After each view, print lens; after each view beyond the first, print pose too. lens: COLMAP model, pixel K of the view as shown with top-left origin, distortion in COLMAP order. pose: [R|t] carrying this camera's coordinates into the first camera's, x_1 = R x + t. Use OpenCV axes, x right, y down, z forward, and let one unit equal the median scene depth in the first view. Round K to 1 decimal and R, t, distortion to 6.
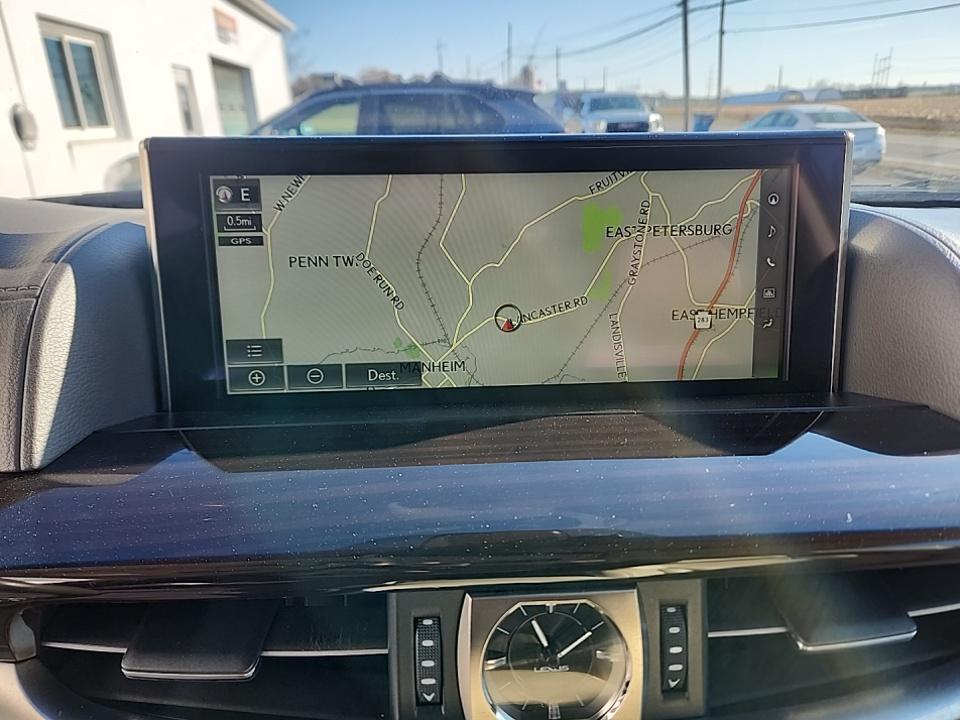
lens RADIAL K [[638.0, 0, 480.0], [0, 638.0, 360.0], [0, 0, 1]] dist [0.004531, -0.030699]
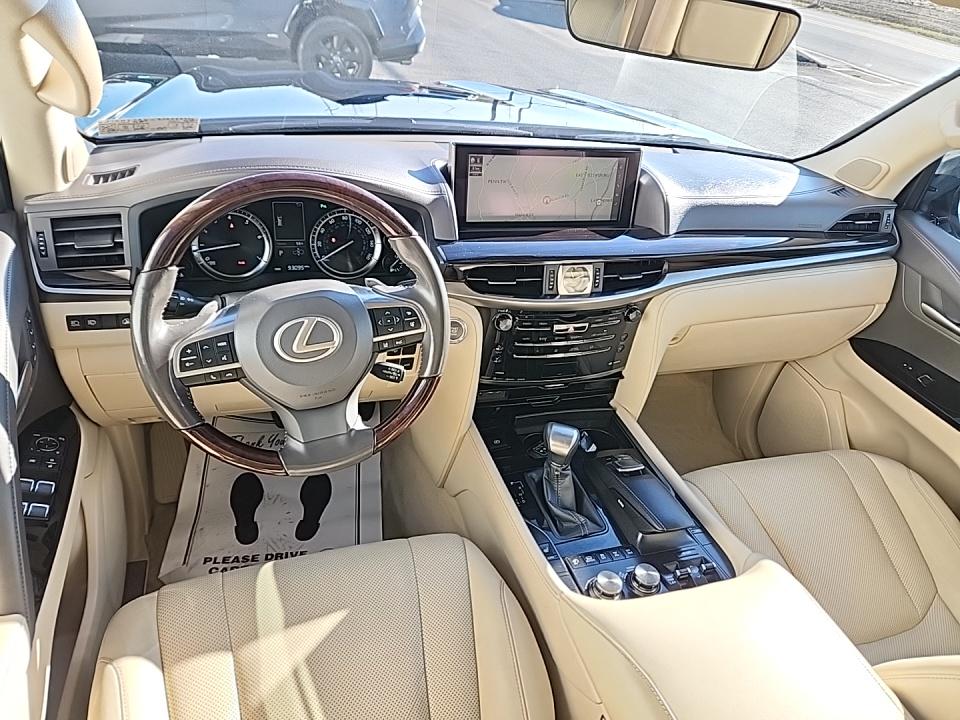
lens RADIAL K [[638.0, 0, 480.0], [0, 638.0, 360.0], [0, 0, 1]] dist [0.004531, -0.030699]
pose [[0.959820, -0.040759, 0.277642, -1.318357], [-0.036444, 0.962911, 0.267345, -0.146690], [-0.278241, -0.266721, 0.922736, -2.333582]]
